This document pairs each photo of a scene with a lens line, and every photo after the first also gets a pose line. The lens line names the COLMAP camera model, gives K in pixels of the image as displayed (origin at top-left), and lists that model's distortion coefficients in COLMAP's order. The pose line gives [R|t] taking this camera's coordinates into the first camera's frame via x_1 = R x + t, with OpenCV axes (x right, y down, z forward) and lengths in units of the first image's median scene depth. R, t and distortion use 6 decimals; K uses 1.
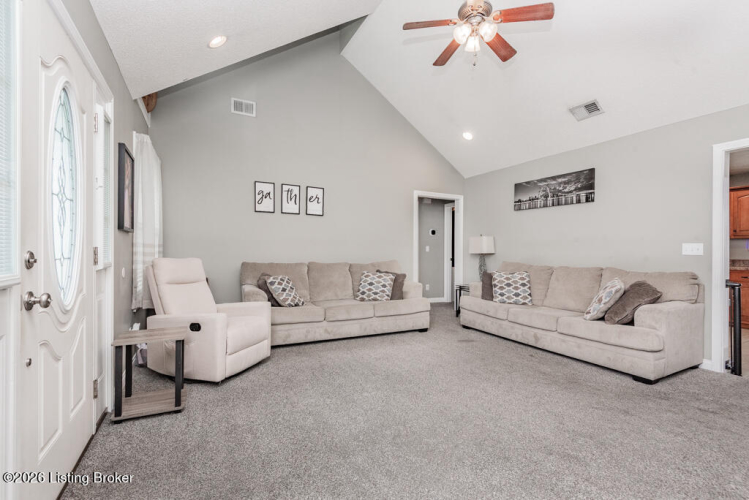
lens RADIAL K [[335.9, 0, 374.5], [0, 335.9, 250.0], [0, 0, 1]] dist [0.000102, -0.000153]
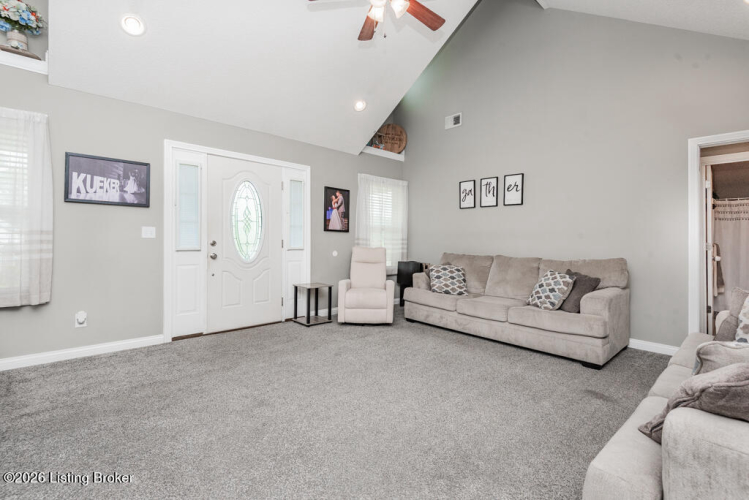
lens RADIAL K [[342.1, 0, 376.0], [0, 342.1, 242.3], [0, 0, 1]] dist [0.001513, -0.000563]
pose [[0.261756, -0.002645, -0.965130, 0.665609], [-0.010632, 0.999928, -0.005623, 0.008211], [0.965076, 0.011733, 0.261709, 0.415941]]
